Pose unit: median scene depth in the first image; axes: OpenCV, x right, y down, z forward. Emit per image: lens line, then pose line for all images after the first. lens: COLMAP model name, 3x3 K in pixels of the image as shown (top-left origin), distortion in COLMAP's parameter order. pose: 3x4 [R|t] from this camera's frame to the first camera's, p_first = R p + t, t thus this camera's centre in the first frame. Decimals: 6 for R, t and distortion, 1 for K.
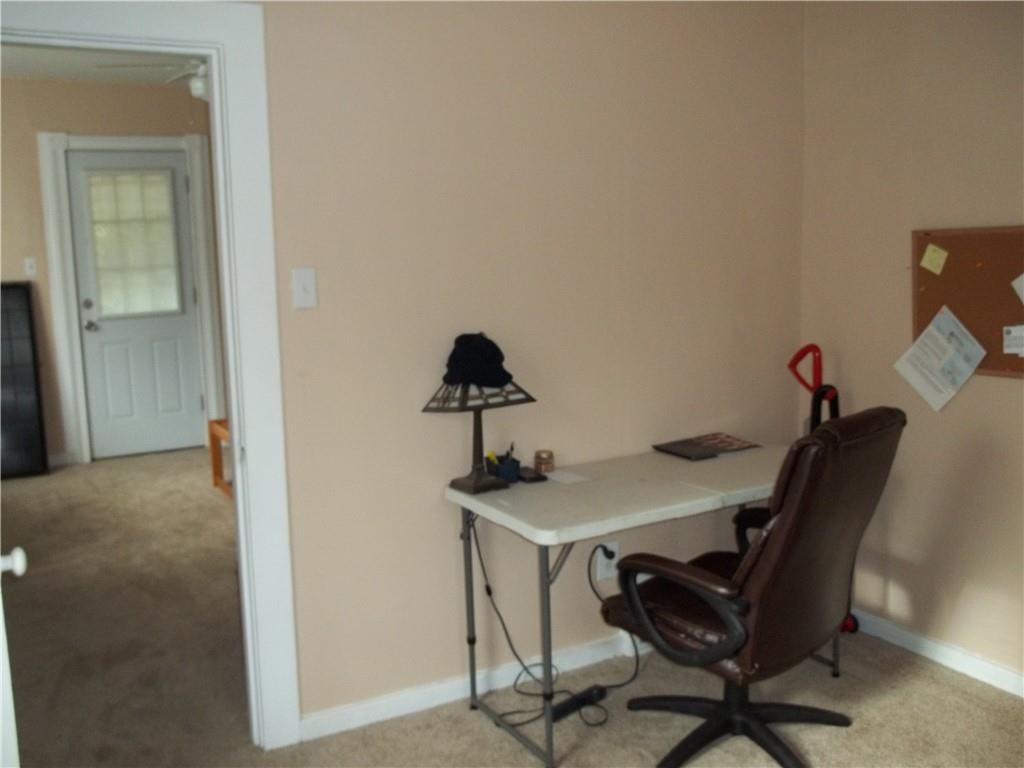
lens RADIAL K [[994.9, 0, 515.6], [0, 994.9, 388.6], [0, 0, 1]] dist [-0.058949, 0.000000]
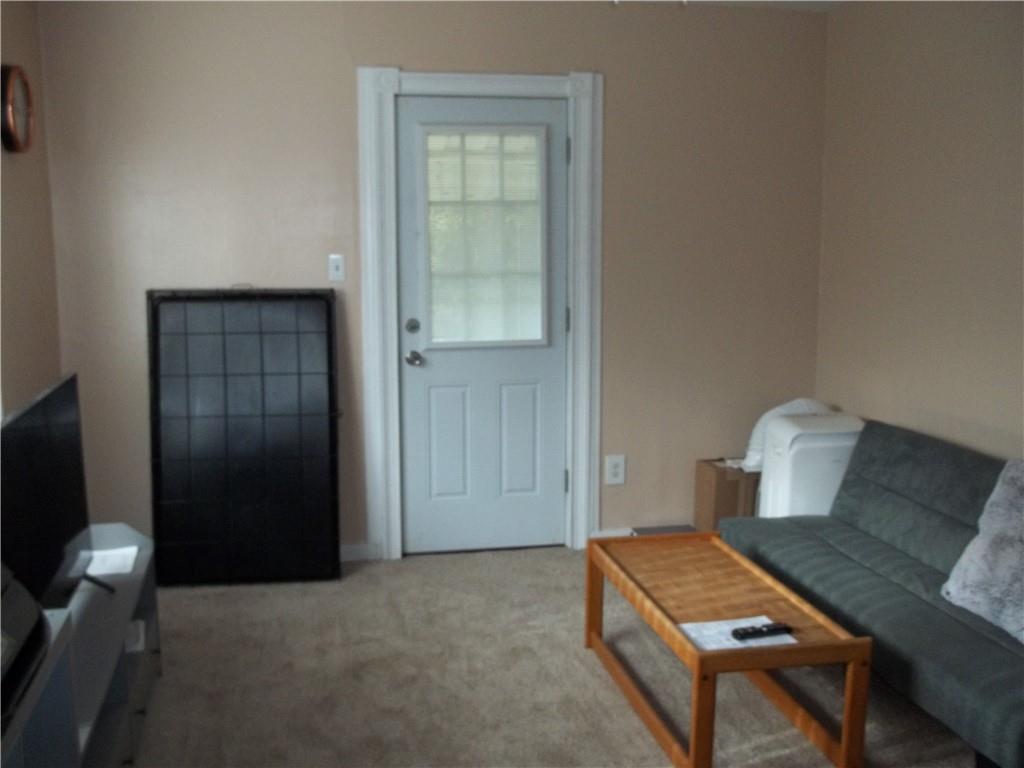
lens RADIAL K [[994.9, 0, 507.8], [0, 994.9, 384.4], [0, 0, 1]] dist [-0.058949, 0.000000]
pose [[0.944979, 0.068403, -0.319899, -0.155501], [-0.071309, 0.997451, 0.002635, -0.052782], [0.319264, 0.020321, 0.947448, 0.381701]]
